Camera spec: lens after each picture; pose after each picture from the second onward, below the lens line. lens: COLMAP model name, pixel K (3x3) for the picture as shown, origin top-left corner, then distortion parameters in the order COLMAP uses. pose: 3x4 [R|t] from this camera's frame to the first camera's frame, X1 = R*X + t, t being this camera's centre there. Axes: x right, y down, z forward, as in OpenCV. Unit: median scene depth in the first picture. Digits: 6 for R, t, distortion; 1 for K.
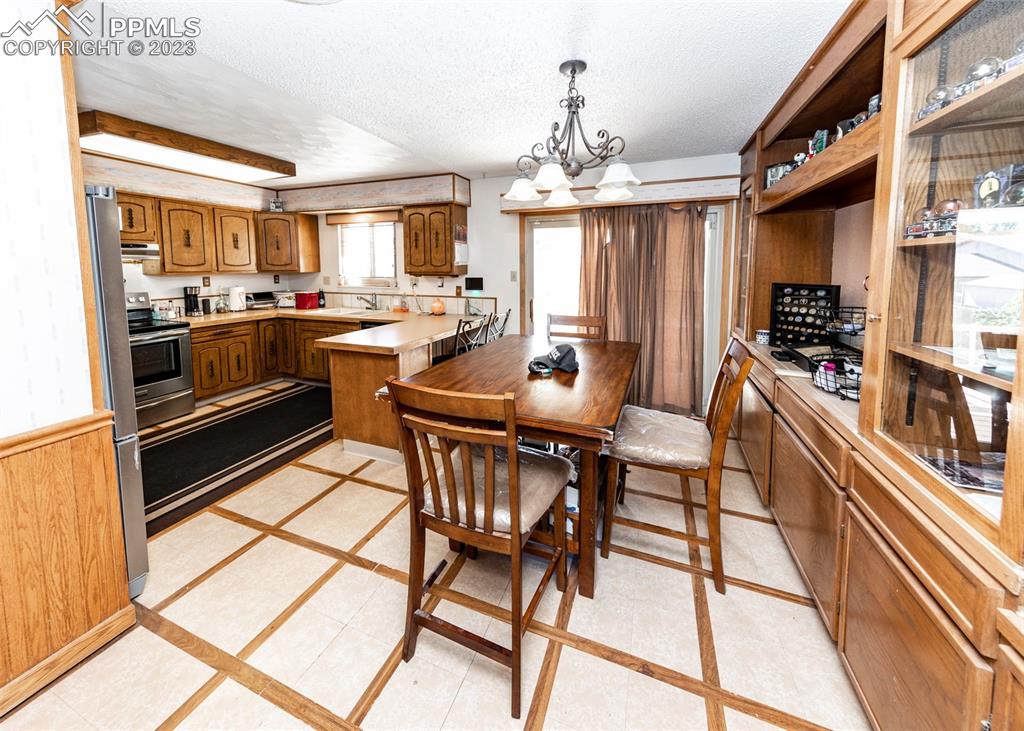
lens RADIAL K [[359.5, 0, 555.8], [0, 359.5, 293.3], [0, 0, 1]] dist [0.000894, -0.000054]
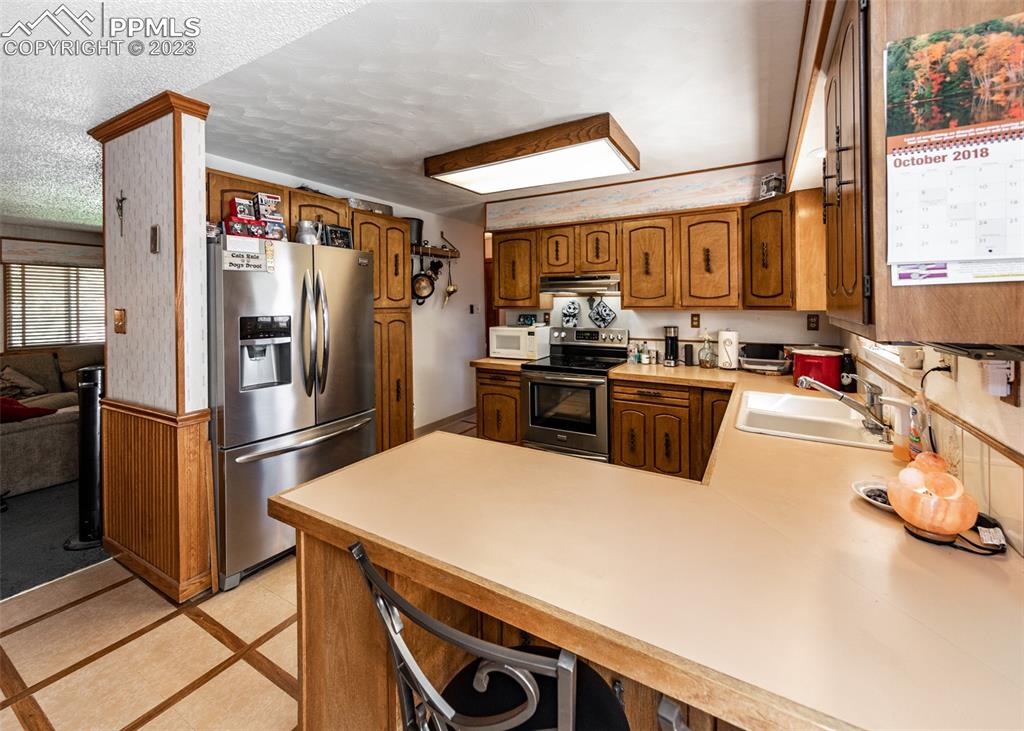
lens RADIAL K [[436.4, 0, 509.1], [0, 436.4, 301.6], [0, 0, 1]] dist [0.002066, 0.000901]
pose [[-0.275280, -0.001141, -0.961363, -0.033051], [-0.066771, 0.997607, 0.017936, -0.059515], [0.959043, 0.069128, -0.274697, 0.858585]]
